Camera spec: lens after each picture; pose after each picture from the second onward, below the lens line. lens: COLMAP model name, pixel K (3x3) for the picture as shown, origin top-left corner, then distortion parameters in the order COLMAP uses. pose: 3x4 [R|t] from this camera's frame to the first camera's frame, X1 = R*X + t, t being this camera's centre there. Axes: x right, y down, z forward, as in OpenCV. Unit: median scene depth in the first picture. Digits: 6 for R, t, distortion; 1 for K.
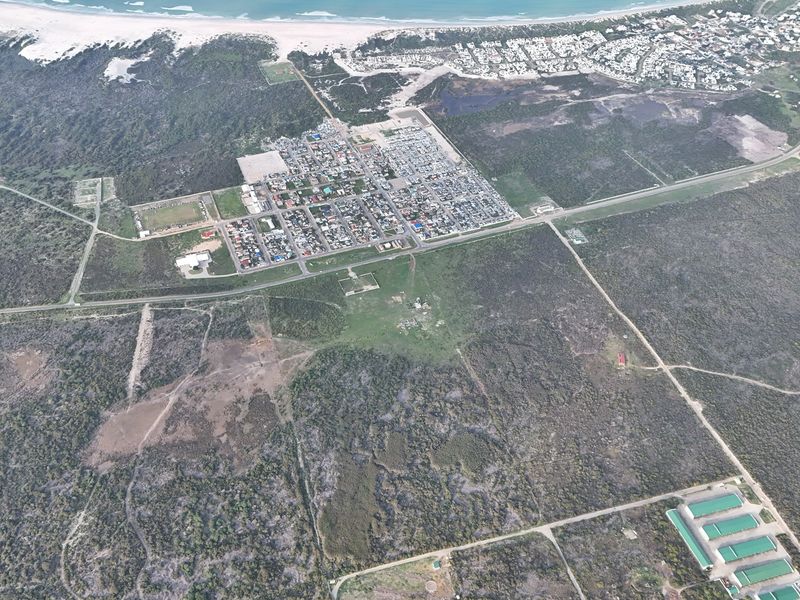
lens RADIAL K [[777.6, 0, 398.1], [0, 777.6, 296.7], [0, 0, 1]] dist [0.108067, -0.164699]
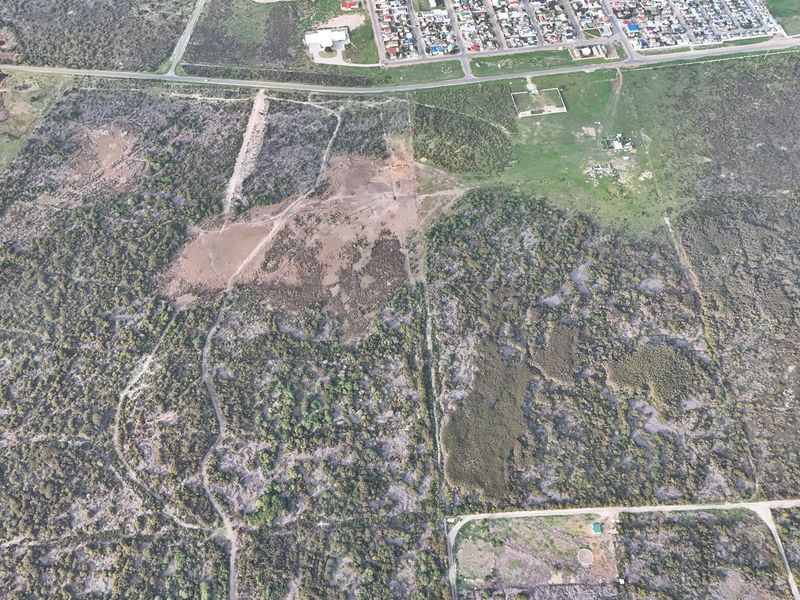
lens RADIAL K [[774.6, 0, 398.3], [0, 774.6, 298.6], [0, 0, 1]] dist [0.125088, -0.235100]
pose [[0.974893, 0.177692, -0.134197, -0.052790], [-0.138063, 0.955195, 0.261804, -0.015897], [0.174704, -0.236704, 0.955746, 0.256214]]
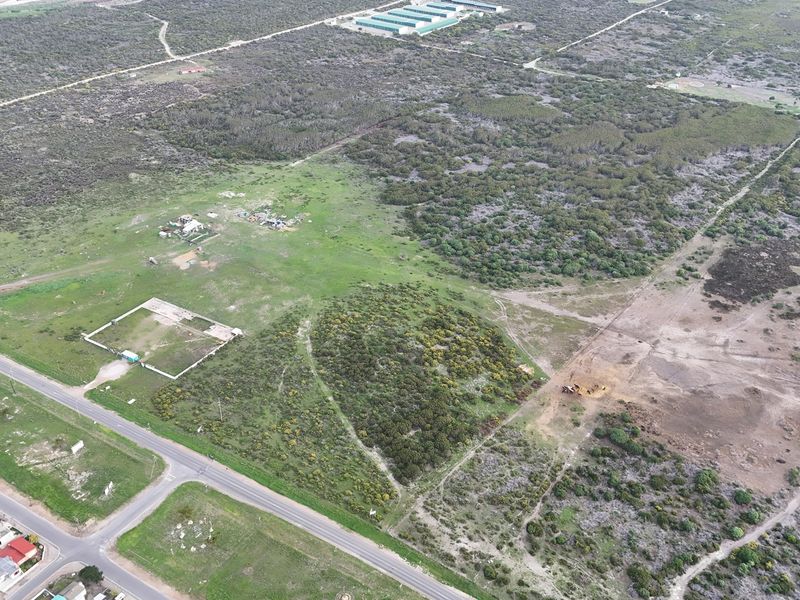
lens RADIAL K [[774.6, 0, 398.3], [0, 774.6, 298.6], [0, 0, 1]] dist [0.125088, -0.235100]
pose [[-0.582158, -0.427100, 0.691865, -0.321277], [0.519566, 0.459116, 0.720600, -0.201511], [-0.625415, 0.778972, -0.045372, 1.049359]]
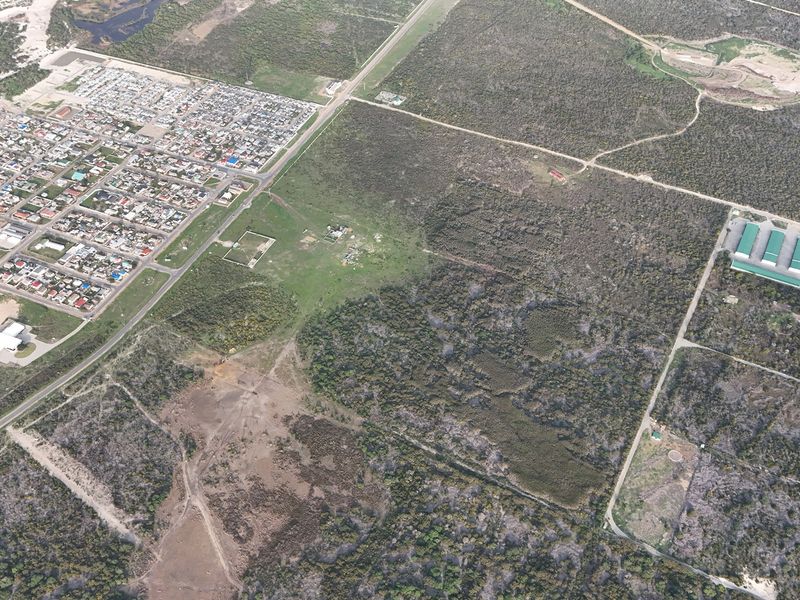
lens RADIAL K [[777.6, 0, 398.1], [0, 777.6, 296.7], [0, 0, 1]] dist [0.108067, -0.164699]
pose [[0.706251, -0.492810, 0.508279, -0.394728], [0.453738, 0.866192, 0.209364, -0.076520], [-0.543443, 0.082762, 0.835356, 0.322074]]
